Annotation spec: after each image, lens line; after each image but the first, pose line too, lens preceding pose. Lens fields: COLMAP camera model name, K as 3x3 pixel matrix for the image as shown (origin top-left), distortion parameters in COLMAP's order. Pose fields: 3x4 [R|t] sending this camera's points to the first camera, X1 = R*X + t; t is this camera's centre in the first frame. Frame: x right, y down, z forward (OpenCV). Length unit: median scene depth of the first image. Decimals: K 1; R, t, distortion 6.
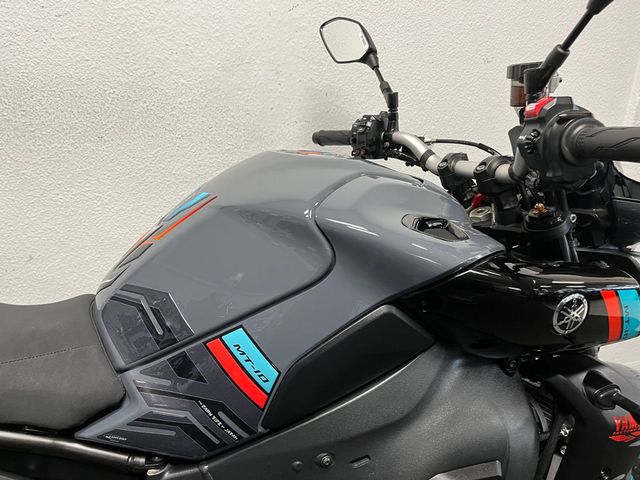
lens RADIAL K [[515.2, 0, 319.2], [0, 515.2, 262.1], [0, 0, 1]] dist [0.008786, 0.001389]
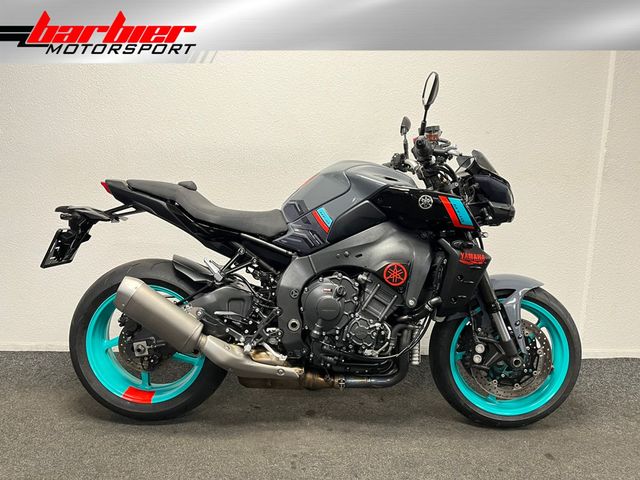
lens RADIAL K [[489.2, 0, 320.0], [0, 489.2, 240.0], [0, 0, 1]] dist [0.110297, -0.131803]
pose [[0.942931, 0.015674, -0.332618, 0.840495], [-0.083209, 0.978293, -0.189787, 0.894117], [0.322424, 0.206633, 0.923767, -1.763400]]
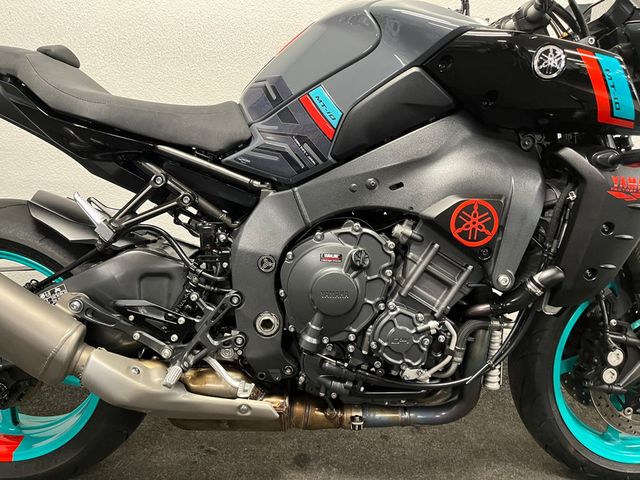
lens RADIAL K [[515.2, 0, 319.2], [0, 515.2, 262.1], [0, 0, 1]] dist [0.008786, 0.001389]
pose [[0.949331, 0.049432, -0.310368, 0.348823], [-0.071688, 0.995578, -0.060711, 0.738564], [0.305994, 0.079885, 0.948676, -0.435679]]
